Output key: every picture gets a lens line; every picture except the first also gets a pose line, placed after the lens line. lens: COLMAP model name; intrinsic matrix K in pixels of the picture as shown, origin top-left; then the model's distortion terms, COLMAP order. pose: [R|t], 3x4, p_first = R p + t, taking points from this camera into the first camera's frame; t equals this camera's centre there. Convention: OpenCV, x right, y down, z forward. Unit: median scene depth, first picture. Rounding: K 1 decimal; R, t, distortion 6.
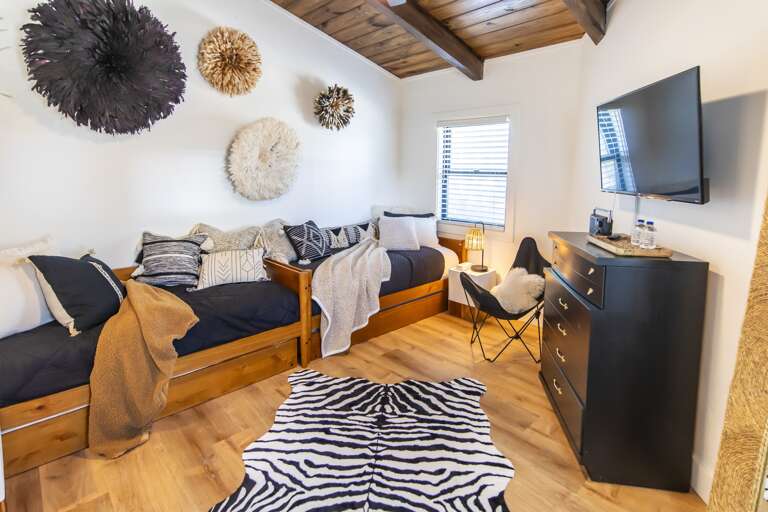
lens RADIAL K [[390.0, 0, 385.4], [0, 390.0, 205.6], [0, 0, 1]] dist [-0.000782, -0.000352]
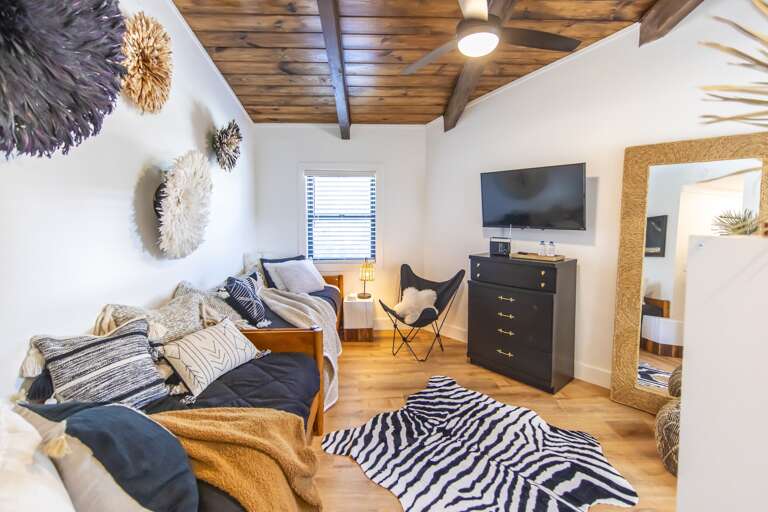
lens RADIAL K [[339.4, 0, 380.3], [0, 339.4, 232.3], [0, 0, 1]] dist [0.000150, -0.000017]
pose [[0.662111, -0.052116, 0.747591, -0.704901], [0.076872, 0.997040, 0.001424, -0.045475], [-0.745452, 0.056526, 0.664158, 0.358651]]
